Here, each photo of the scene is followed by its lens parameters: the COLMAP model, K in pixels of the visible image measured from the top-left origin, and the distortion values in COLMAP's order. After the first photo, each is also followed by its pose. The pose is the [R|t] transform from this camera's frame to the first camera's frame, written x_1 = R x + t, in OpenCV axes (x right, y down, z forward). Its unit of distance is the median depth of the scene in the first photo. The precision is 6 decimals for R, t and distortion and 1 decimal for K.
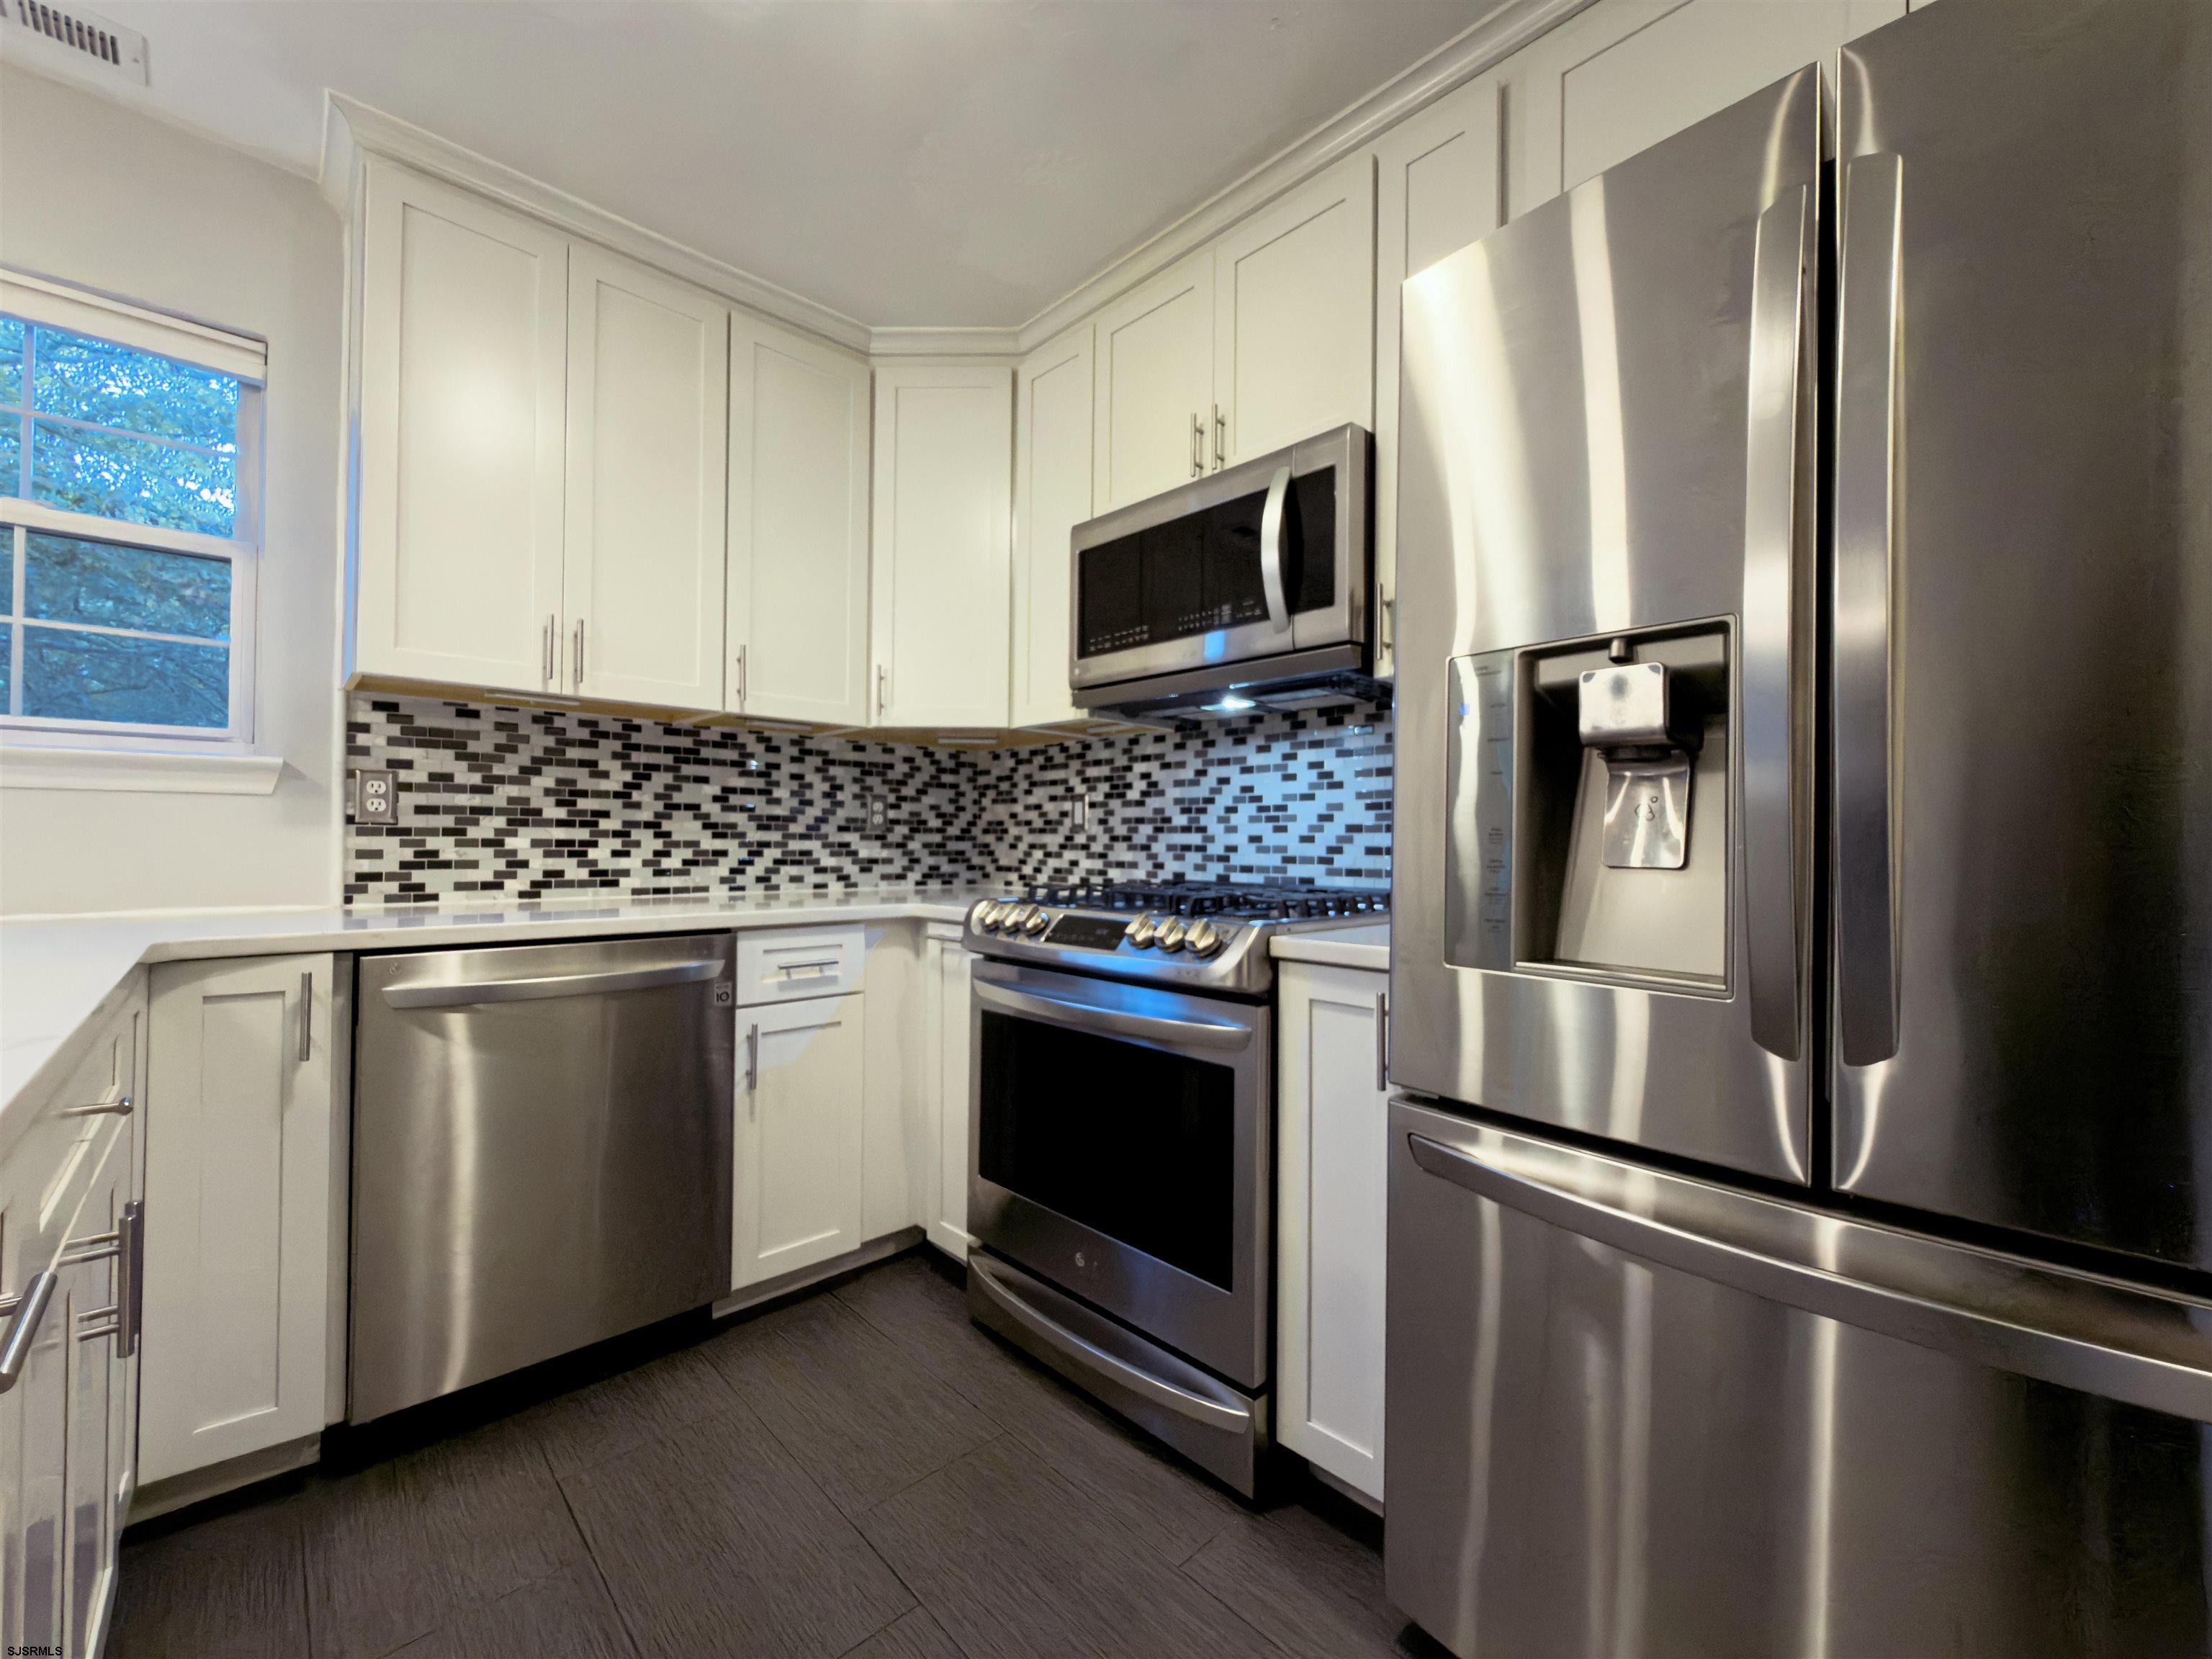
lens RADIAL K [[894.3, 0, 1106.0], [0, 894.3, 829.5], [0, 0, 1]] dist [0.001636, 0.000183]
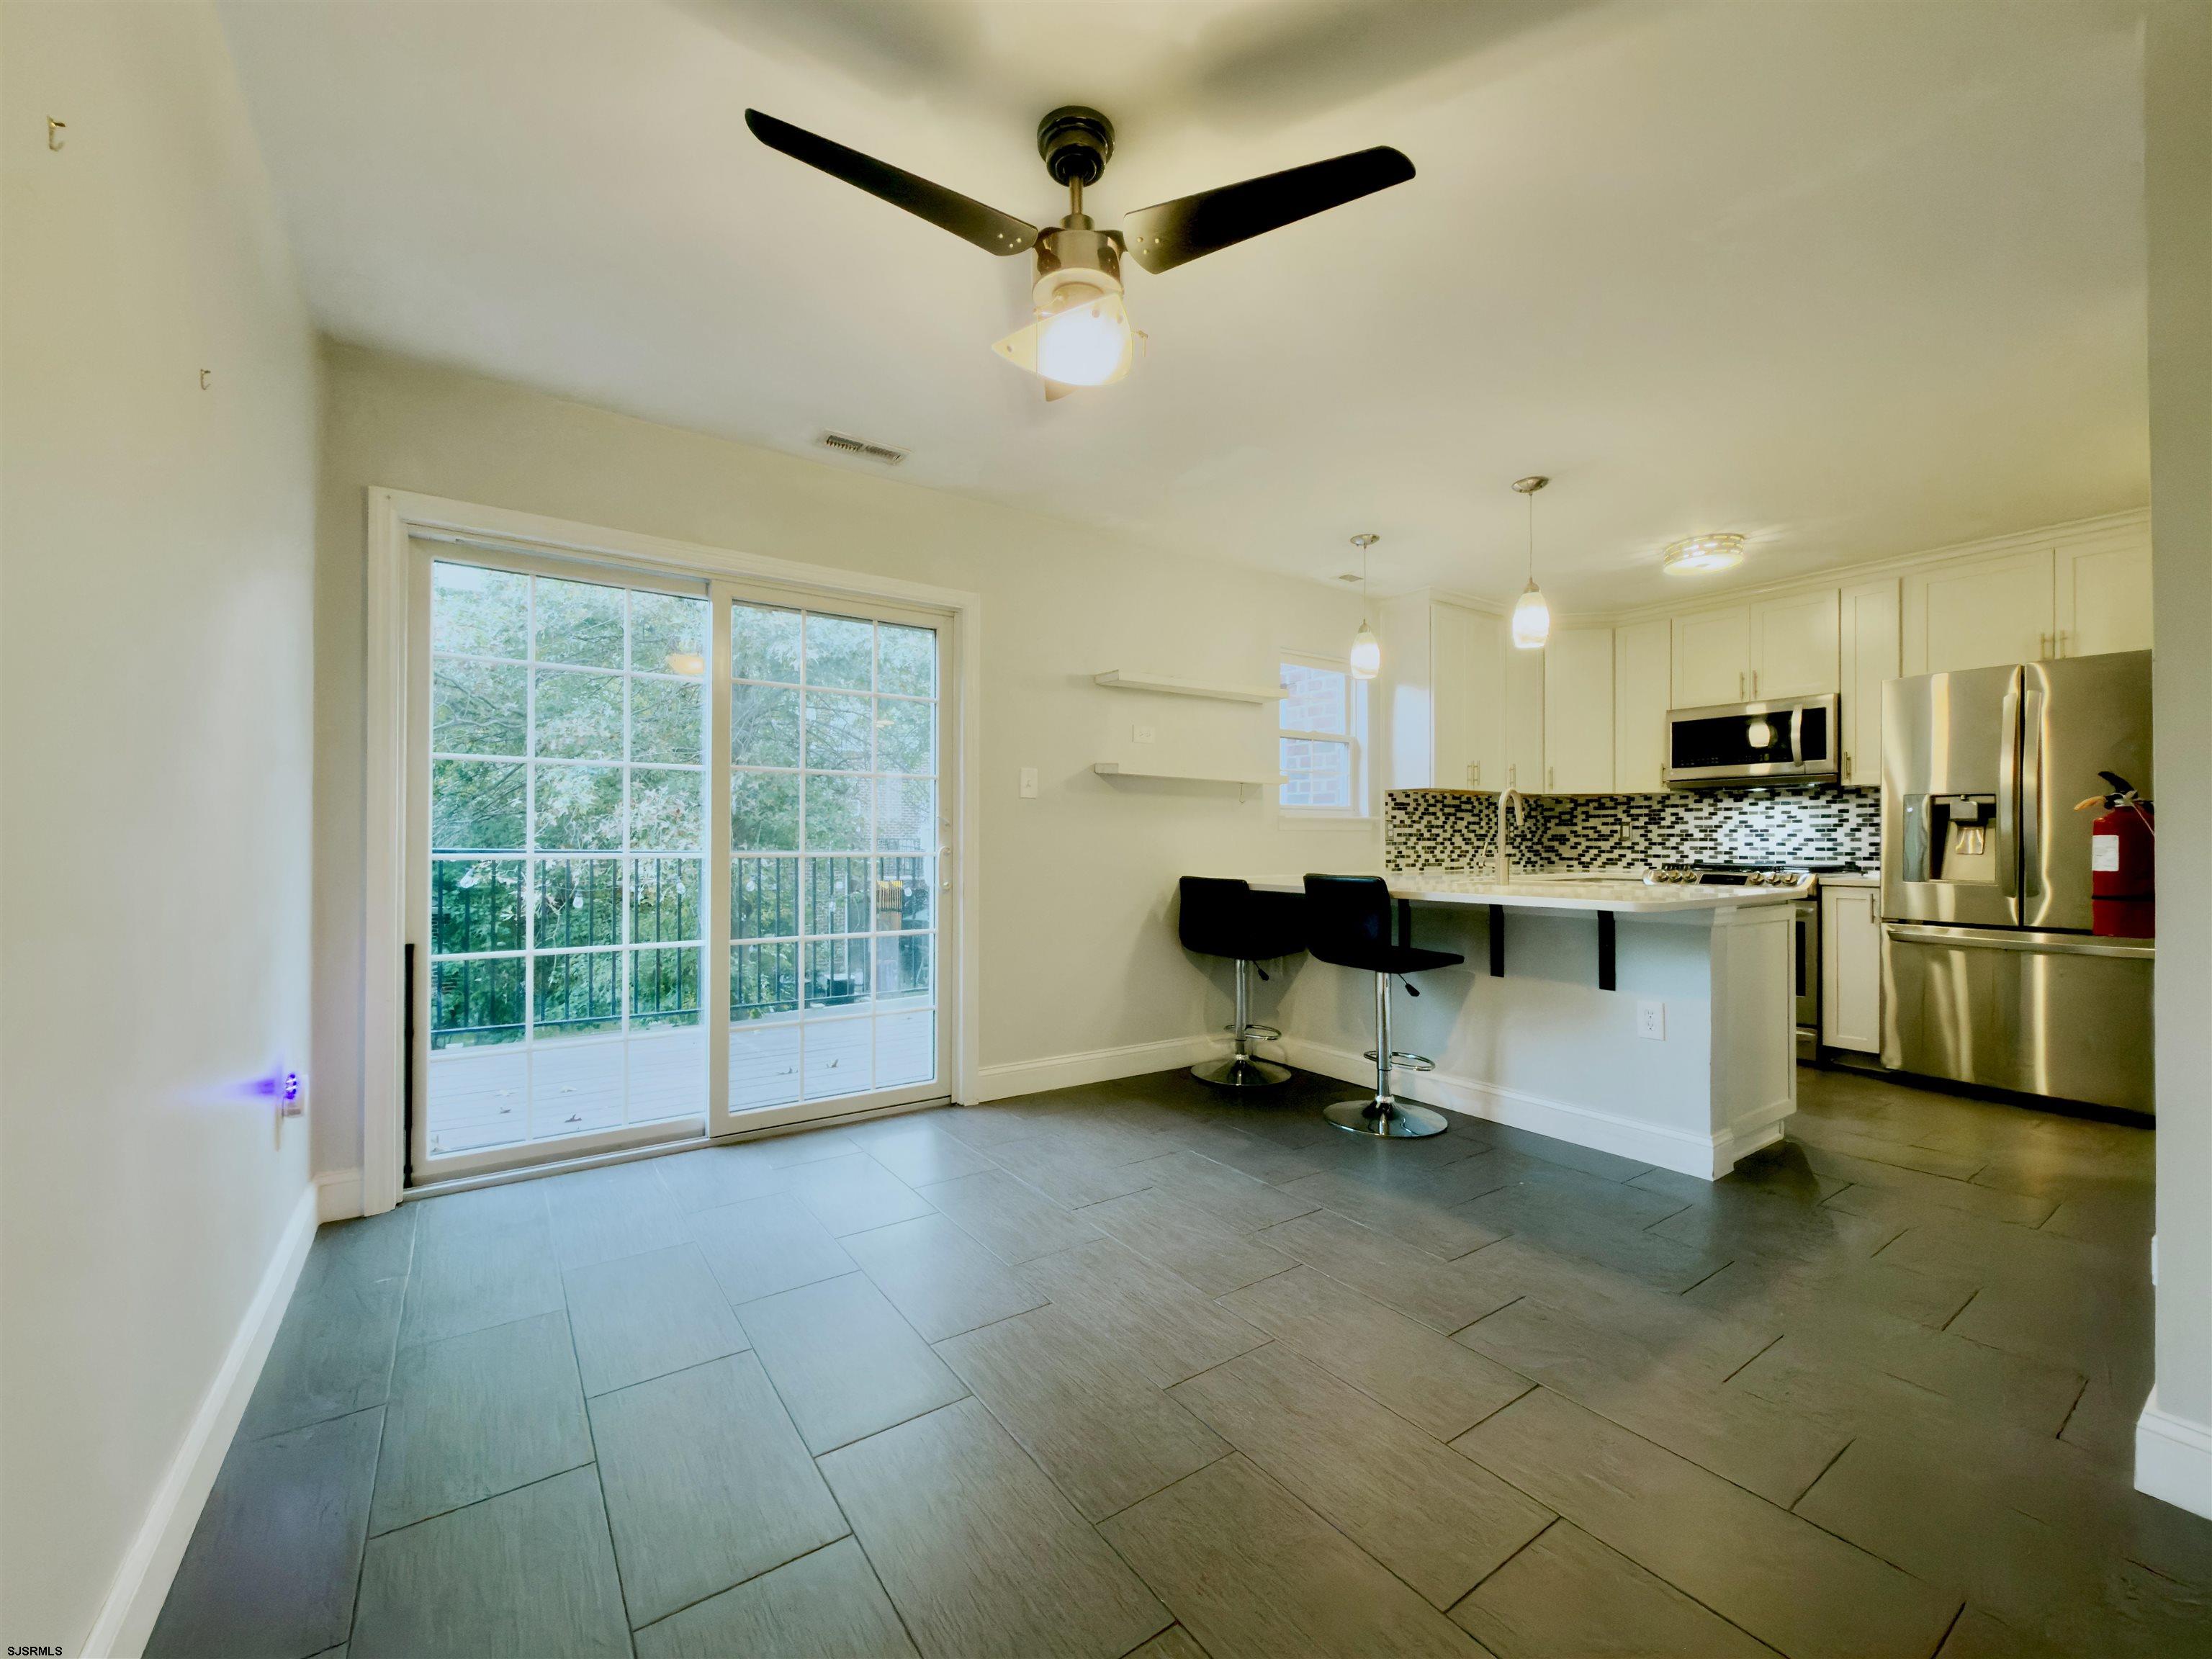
lens RADIAL K [[894.3, 0, 1106.0], [0, 894.3, 829.5], [0, 0, 1]] dist [0.001636, 0.000183]
pose [[0.987550, -0.008815, -0.157056, -1.025288], [0.009163, 0.999957, 0.001487, -0.042146], [0.157036, -0.002908, 0.987589, -1.408427]]
